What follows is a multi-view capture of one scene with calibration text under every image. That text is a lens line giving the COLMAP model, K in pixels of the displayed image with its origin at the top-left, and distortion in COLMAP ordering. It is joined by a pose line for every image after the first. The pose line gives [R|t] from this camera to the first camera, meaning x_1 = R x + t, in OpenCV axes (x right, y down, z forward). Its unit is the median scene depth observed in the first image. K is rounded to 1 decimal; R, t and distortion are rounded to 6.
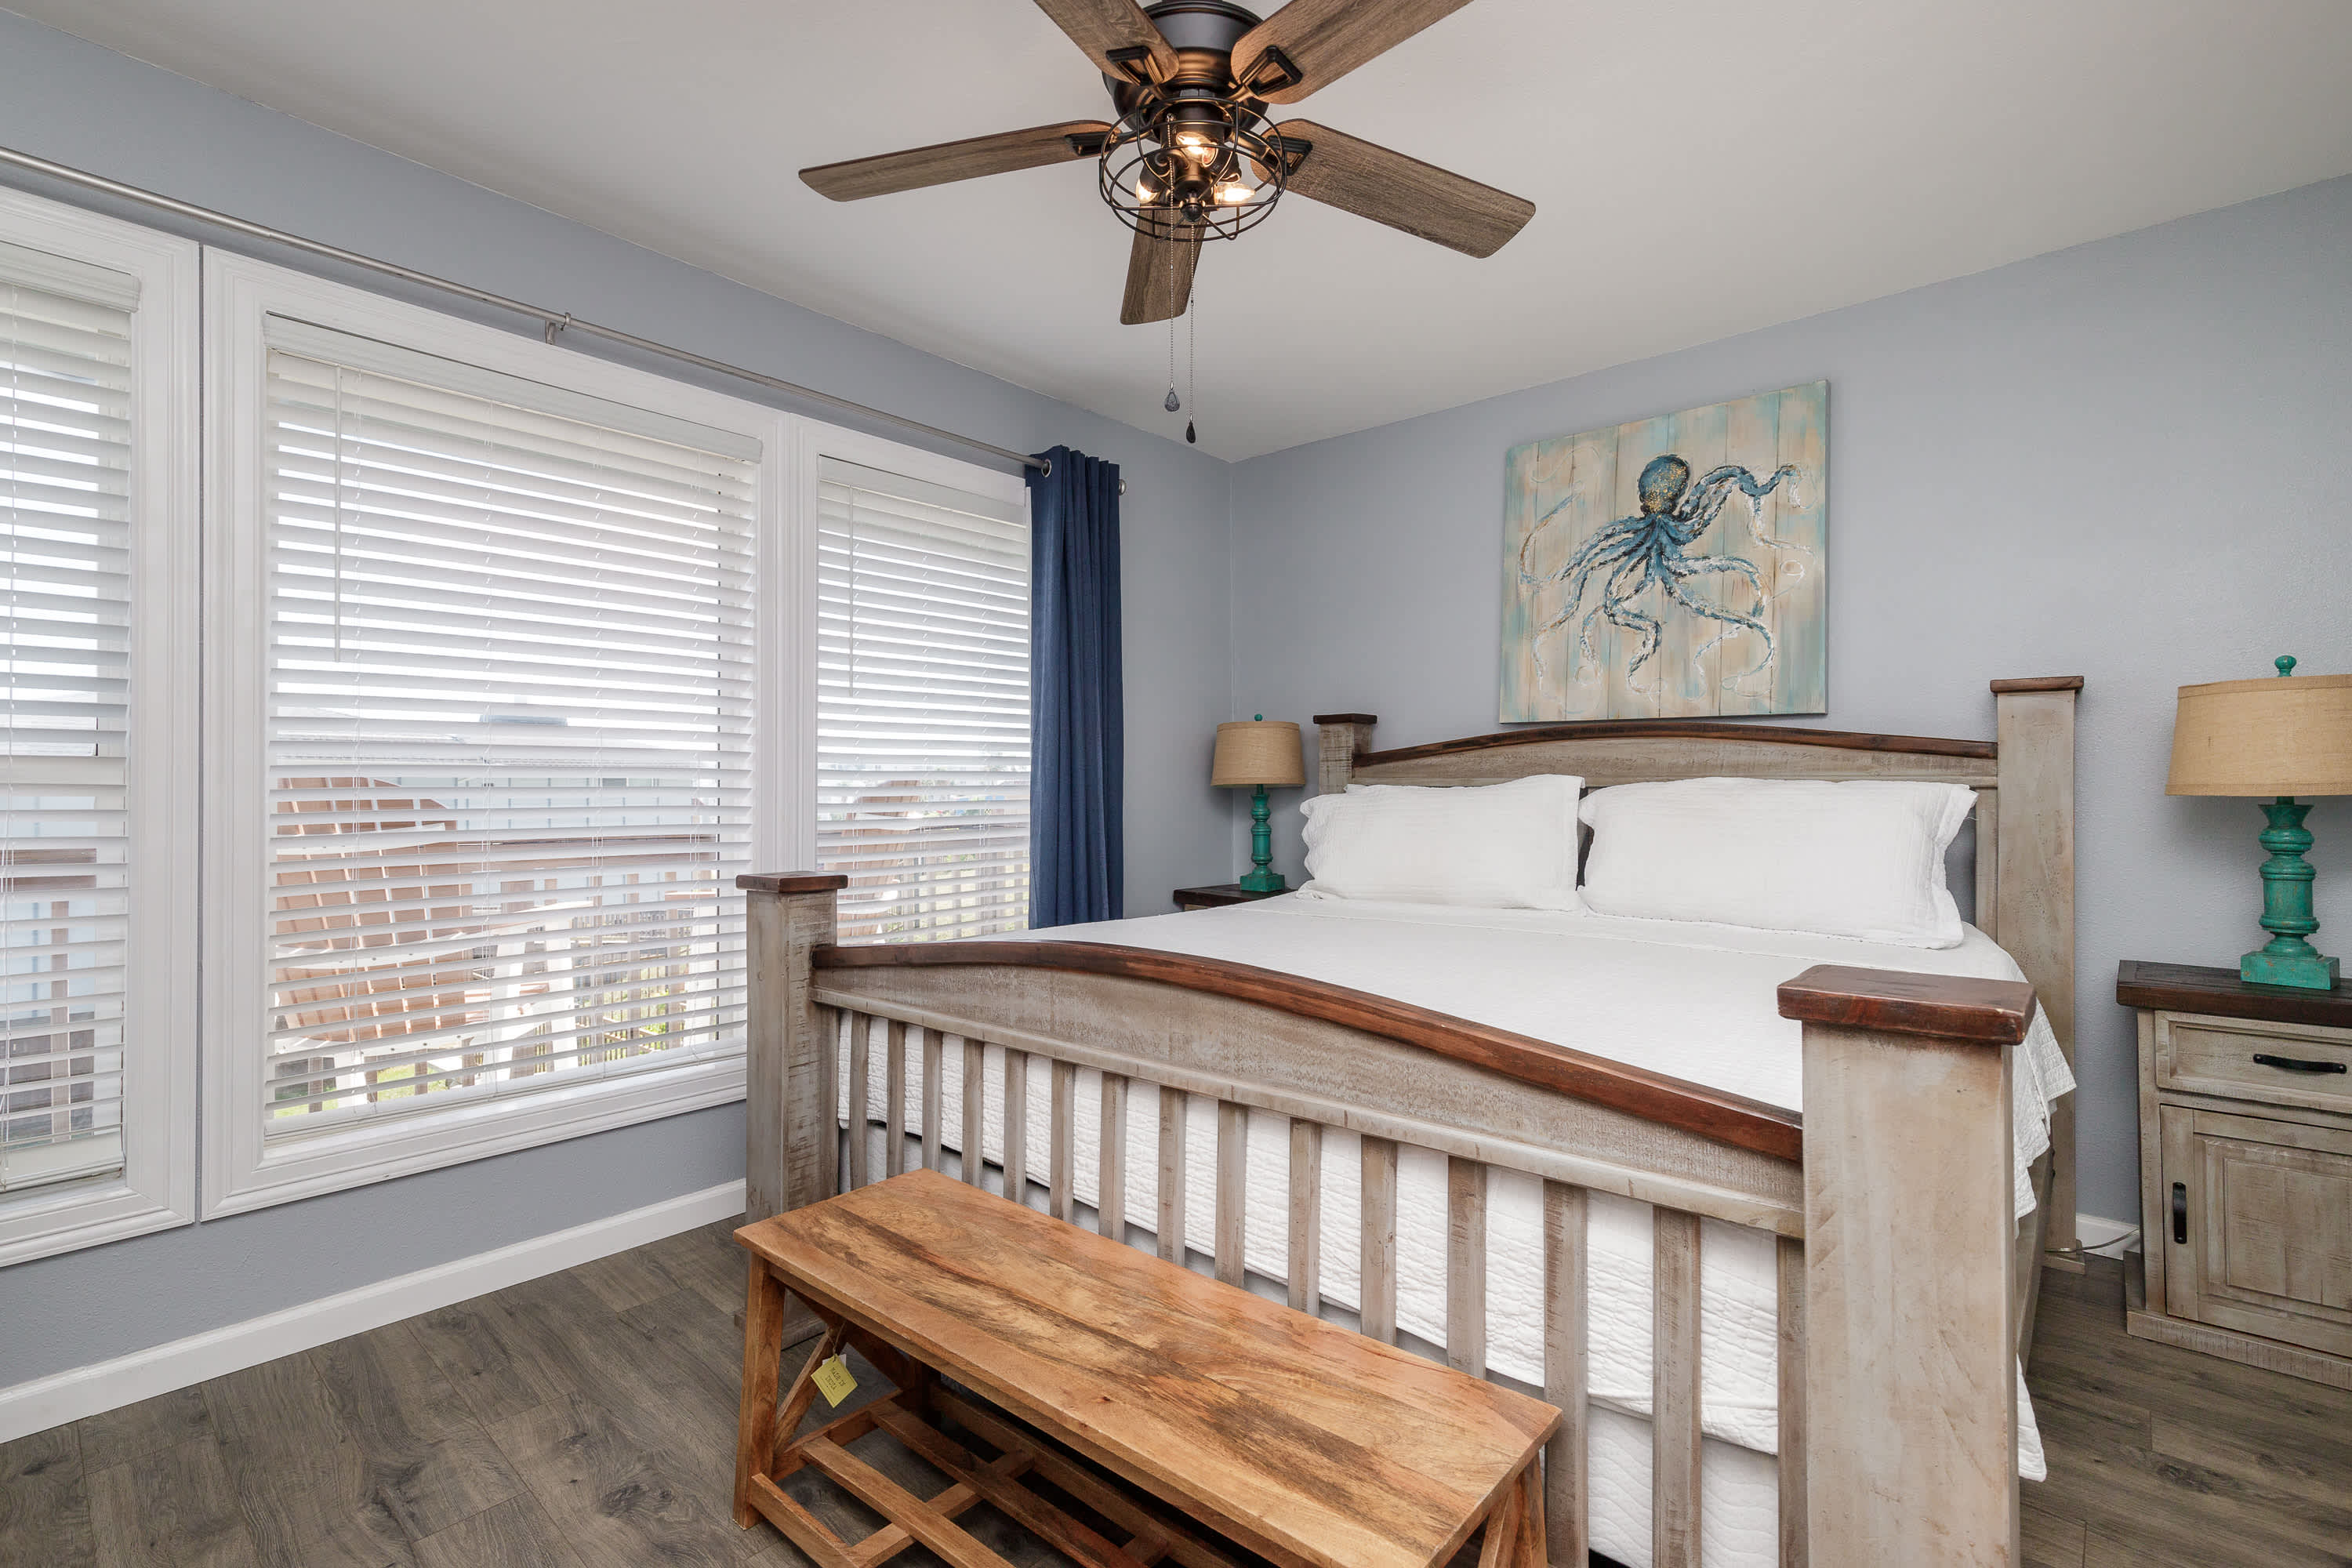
lens RADIAL K [[1054.1, 0, 1138.1], [0, 1054.1, 784.4], [0, 0, 1]] dist [0.001750, -0.001955]
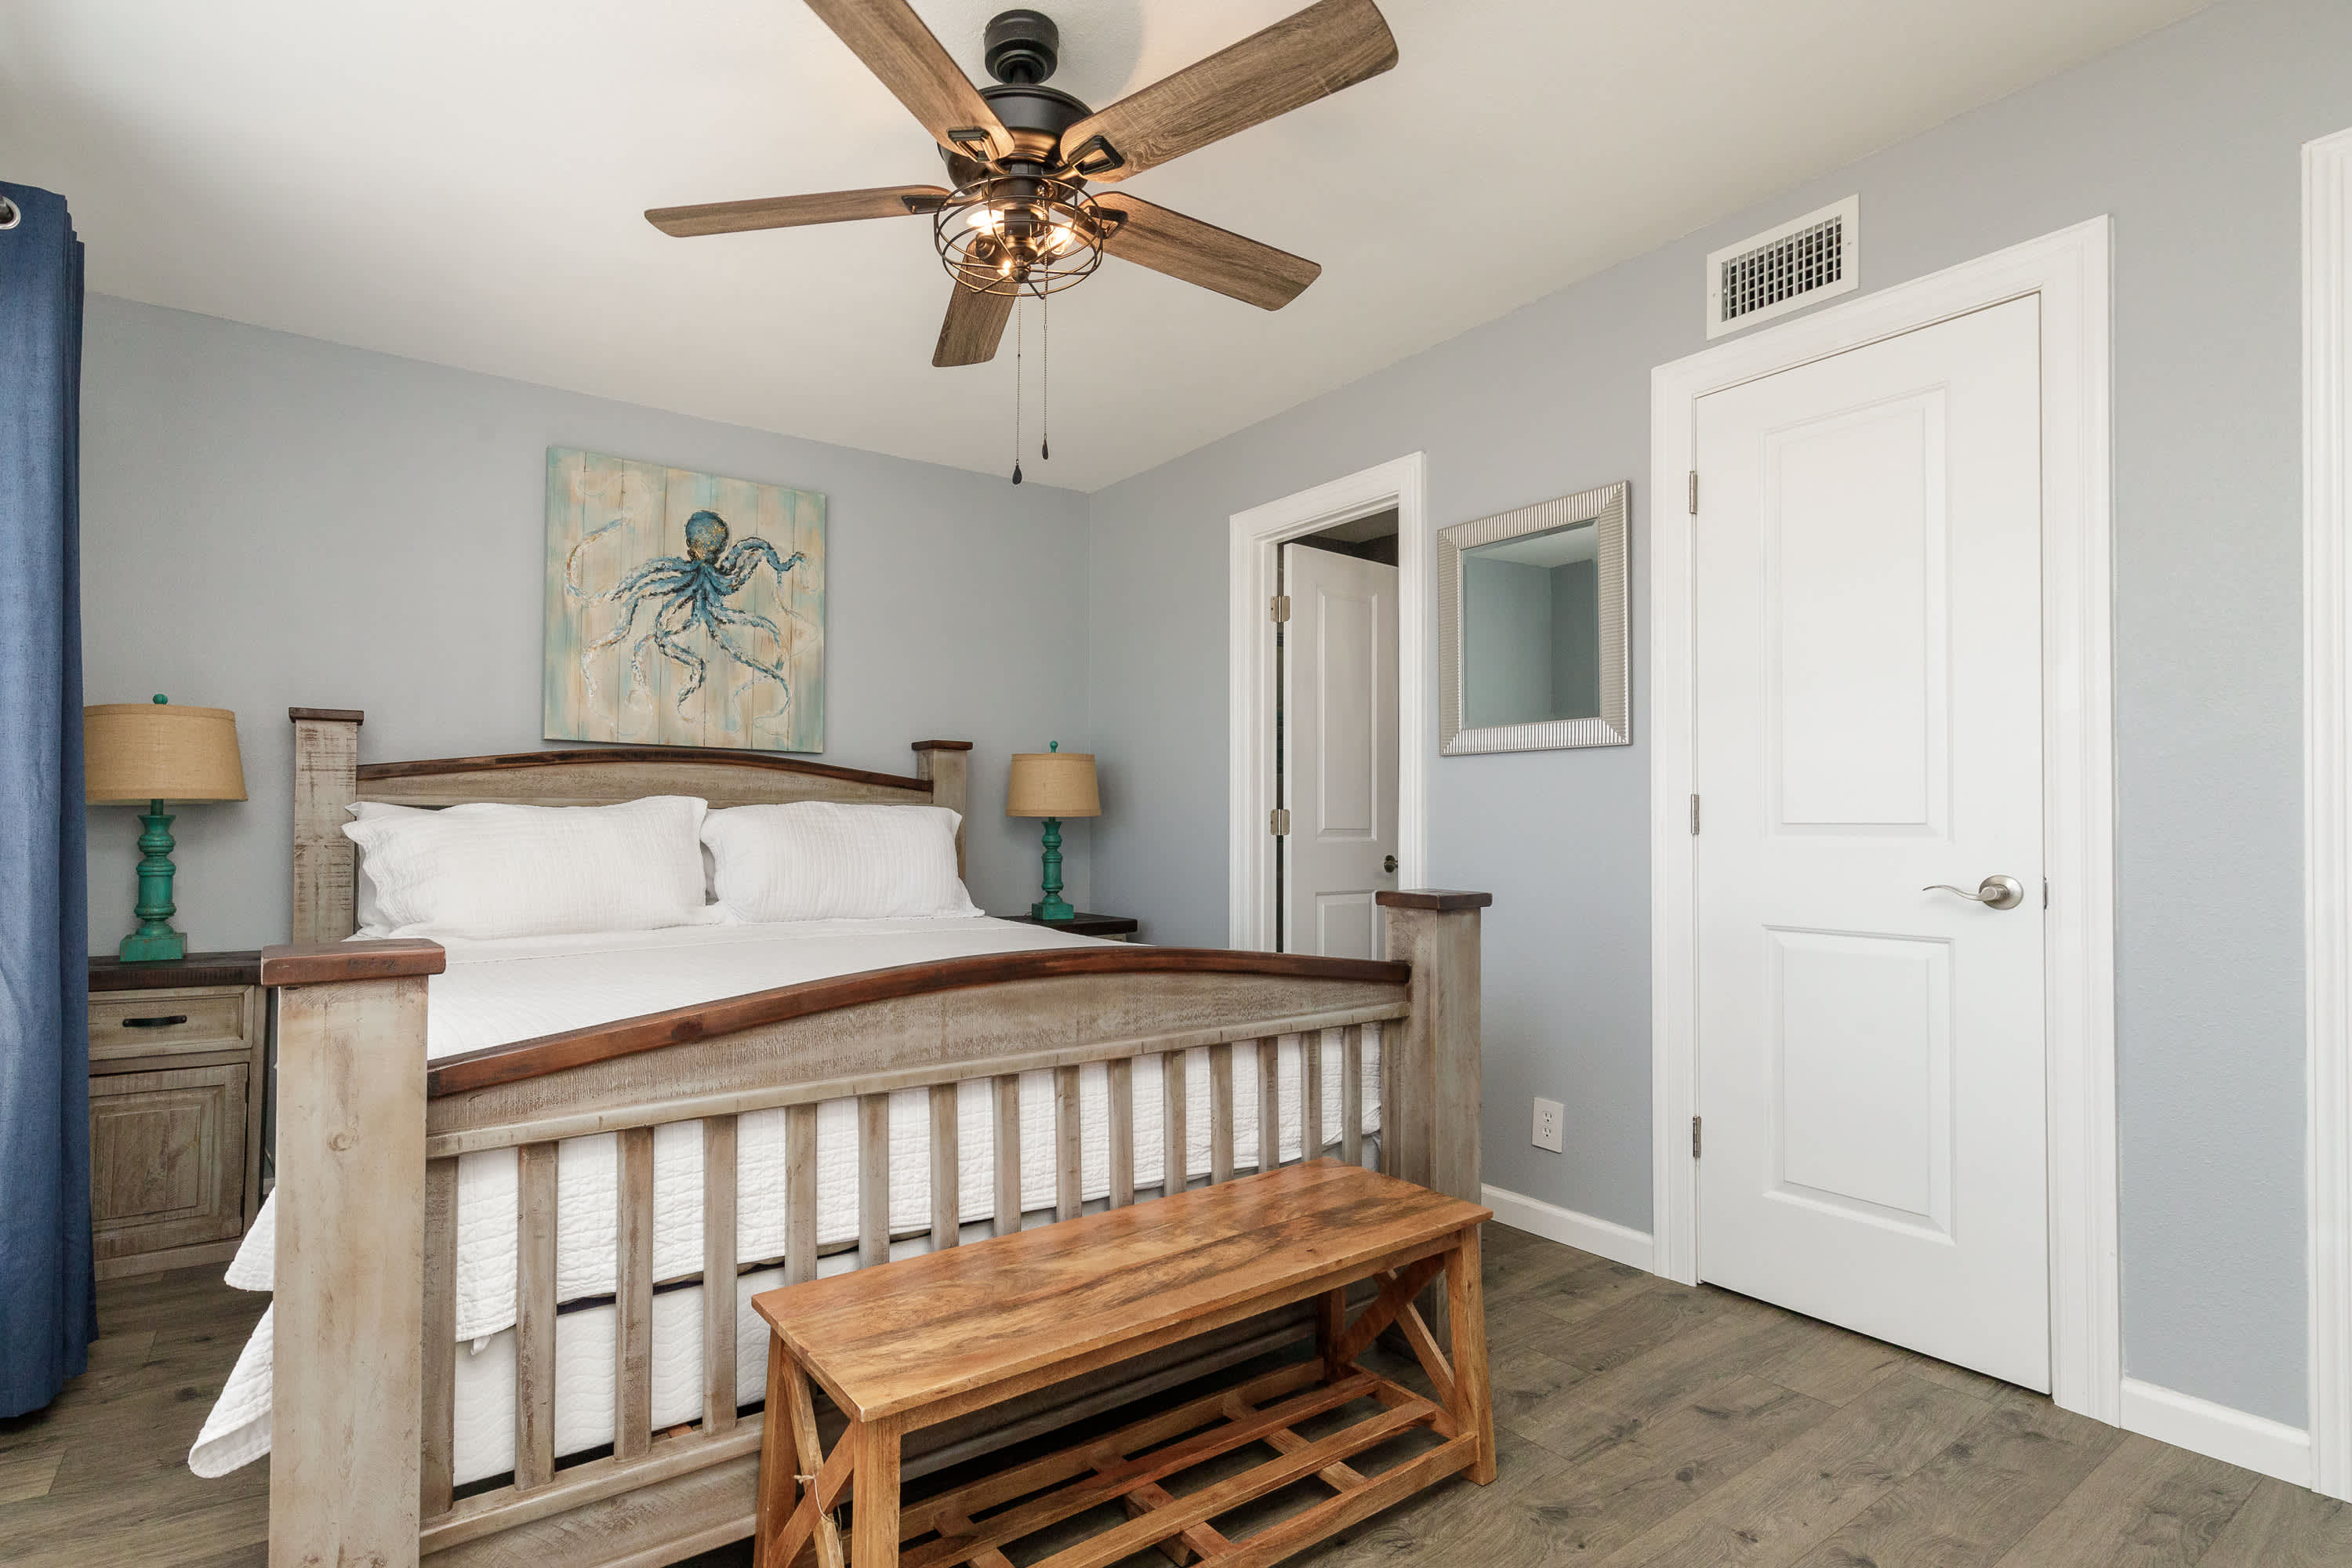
lens RADIAL K [[1054.1, 0, 1145.1], [0, 1054.1, 793.3], [0, 0, 1]] dist [0.001750, -0.001955]
pose [[0.239383, 0.025231, 0.970597, -0.469941], [-0.006297, 0.999682, -0.024434, 0.009676], [-0.970905, -0.000262, 0.239466, 0.291824]]
